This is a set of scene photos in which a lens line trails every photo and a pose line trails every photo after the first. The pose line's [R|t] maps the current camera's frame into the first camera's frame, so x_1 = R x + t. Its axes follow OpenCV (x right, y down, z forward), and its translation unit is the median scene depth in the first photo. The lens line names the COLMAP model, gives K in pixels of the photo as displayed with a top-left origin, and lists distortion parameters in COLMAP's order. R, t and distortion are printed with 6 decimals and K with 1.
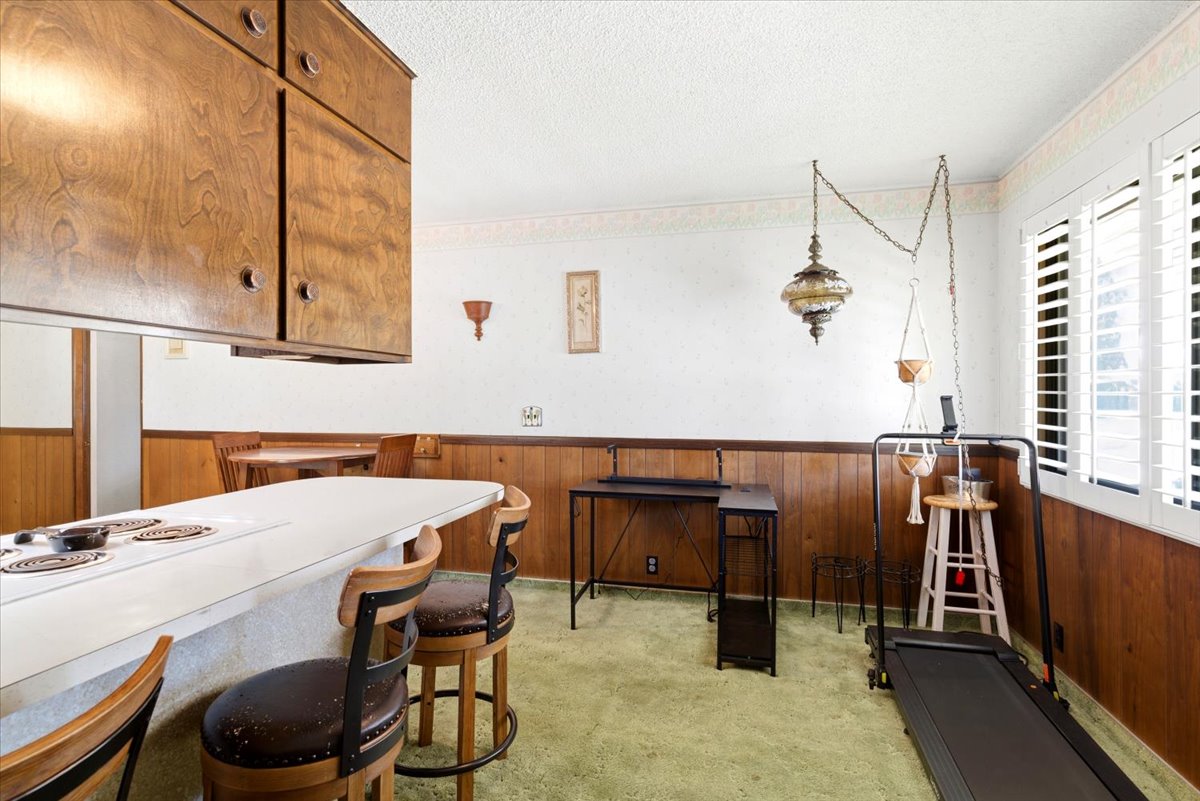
lens RADIAL K [[561.7, 0, 600.0], [0, 561.7, 400.5], [0, 0, 1]] dist [0.000311, 0.000034]
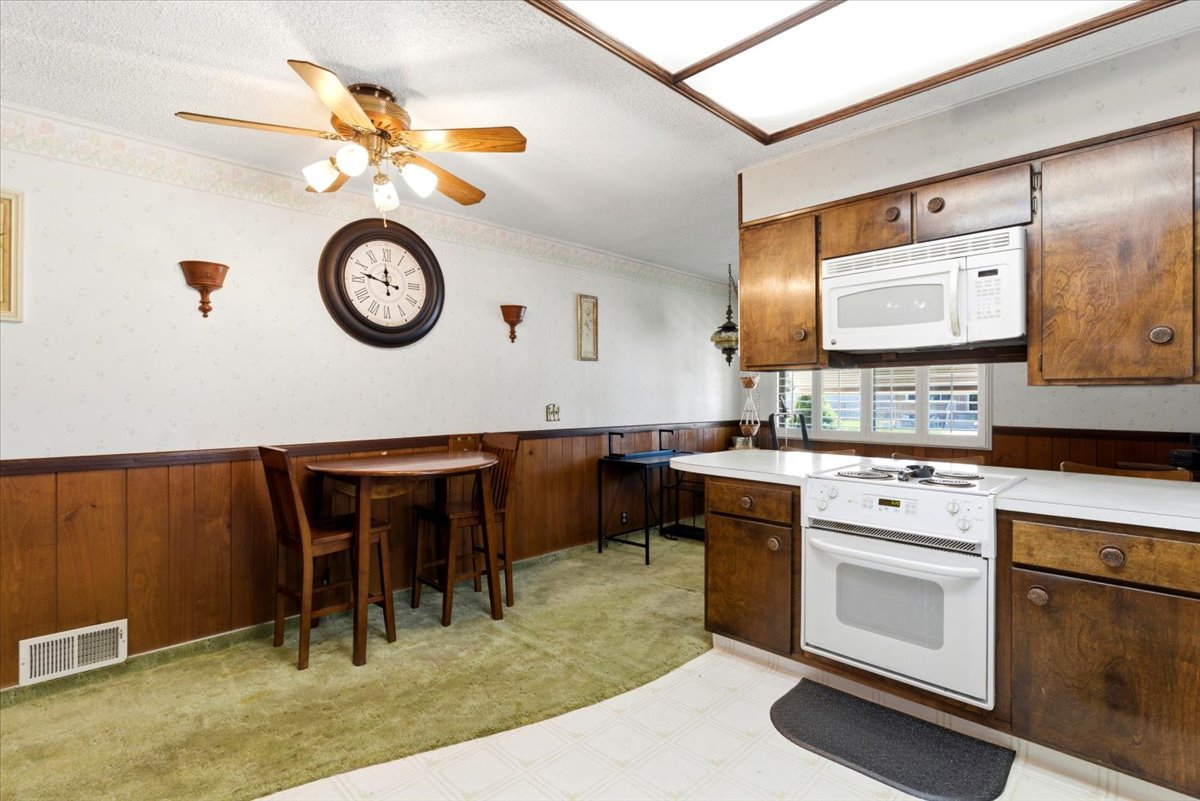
lens RADIAL K [[576.2, 0, 600.0], [0, 576.2, 400.5], [0, 0, 1]] dist [0.001390, 0.000254]
pose [[0.519874, -0.008245, 0.854203, -1.093677], [0.000918, 0.999958, 0.009093, -0.007383], [-0.854243, -0.003943, 0.519859, 0.302998]]
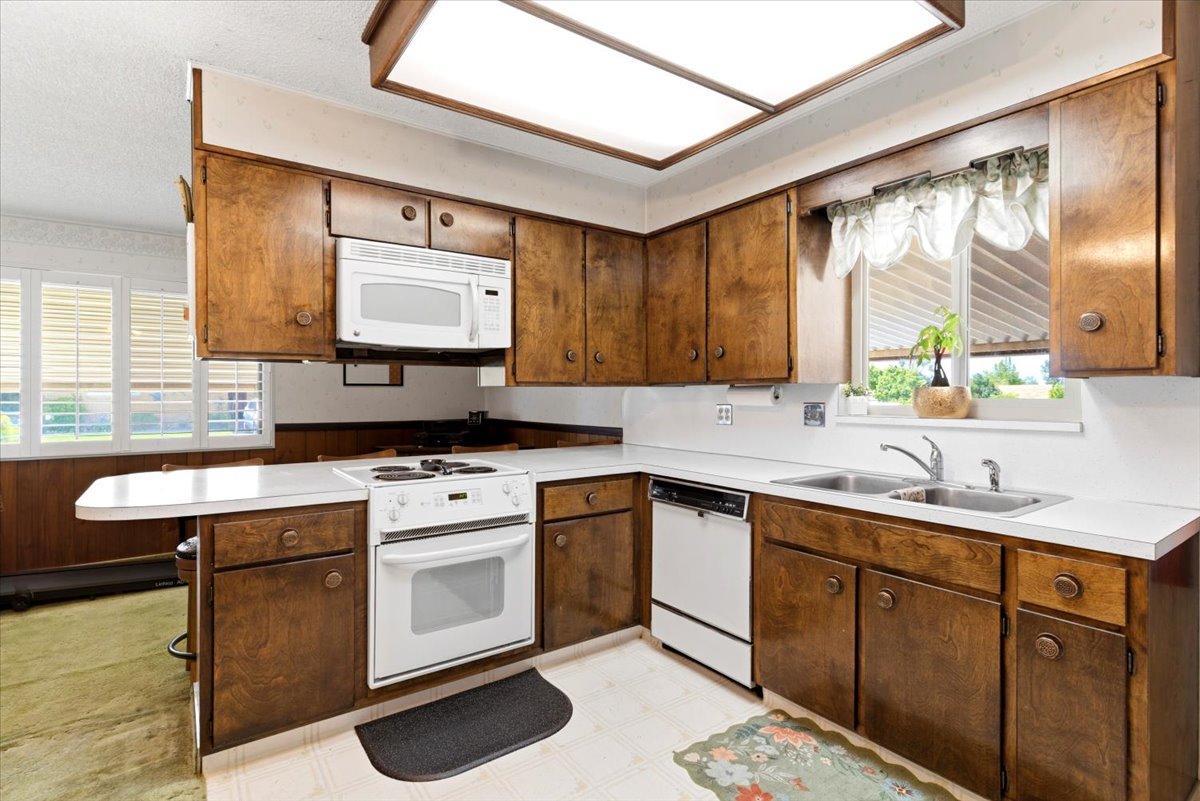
lens RADIAL K [[585.5, 0, 599.0], [0, 585.5, 394.0], [0, 0, 1]] dist [-0.002008, 0.001573]
pose [[-0.762452, -0.001173, 0.647043, -0.950623], [-0.000926, 0.999999, 0.000723, -0.006791], [-0.647044, -0.000048, -0.762453, 0.748912]]
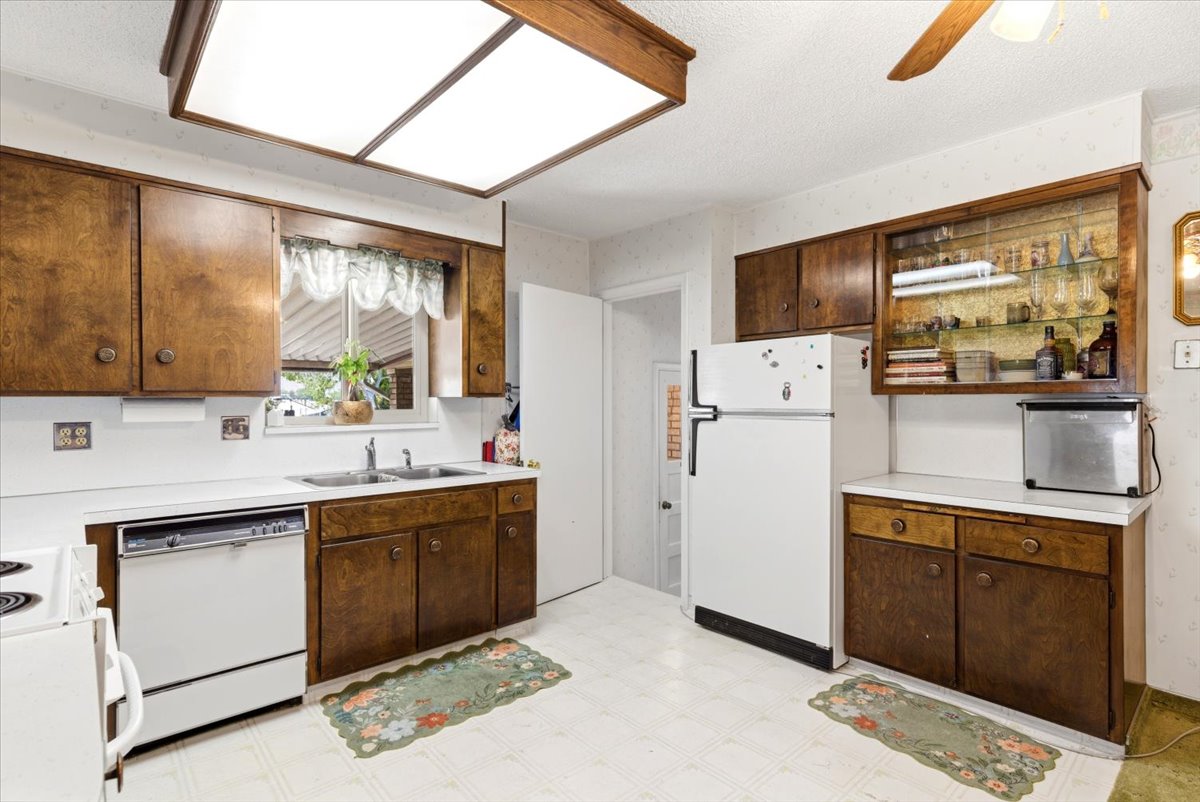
lens RADIAL K [[584.7, 0, 605.9], [0, 584.7, 403.6], [0, 0, 1]] dist [0.002590, 0.000241]
pose [[-0.550710, 0.001551, -0.834695, -0.298290], [0.000797, 0.999999, 0.001332, -0.011713], [0.834697, 0.000068, -0.550710, 0.797287]]
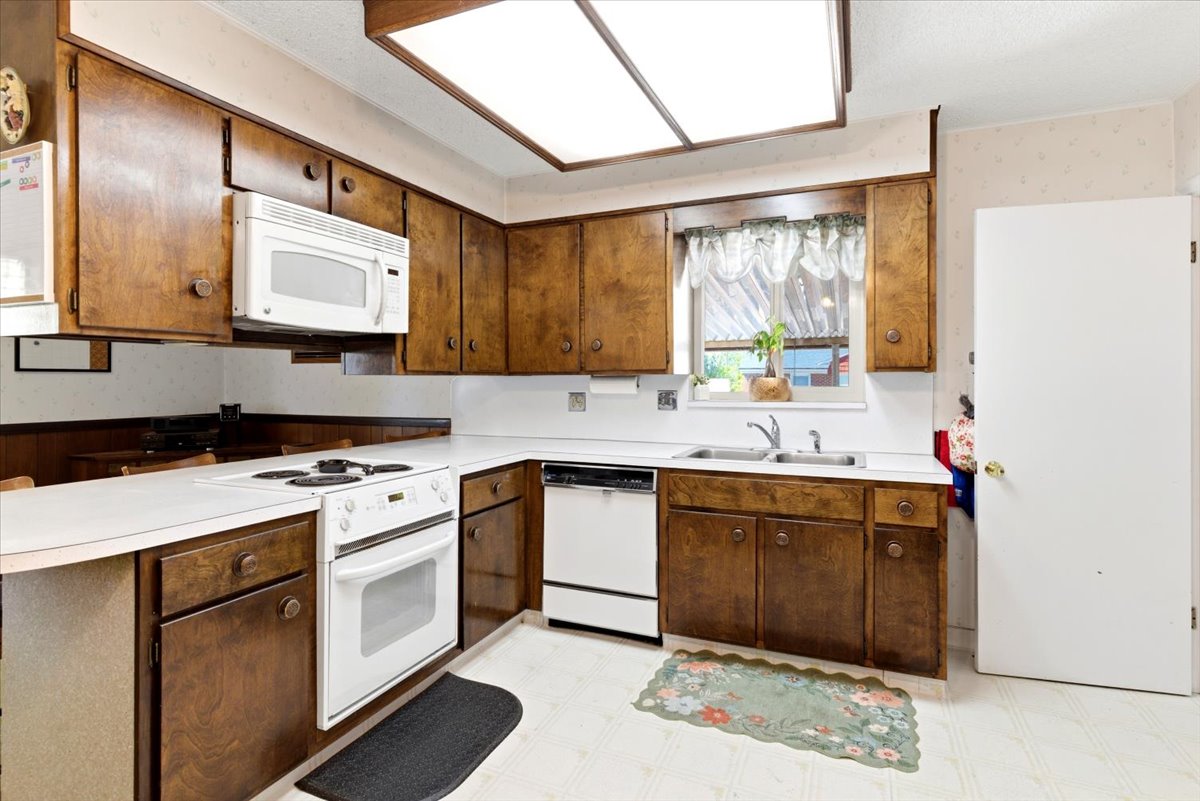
lens RADIAL K [[608.2, 0, 599.7], [0, 608.2, 379.7], [0, 0, 1]] dist [0.000708, -0.001520]
pose [[-0.987630, -0.000031, 0.156801, -0.711238], [-0.000427, 0.999997, -0.002492, -0.009274], [-0.156800, -0.002528, -0.987627, 0.926368]]
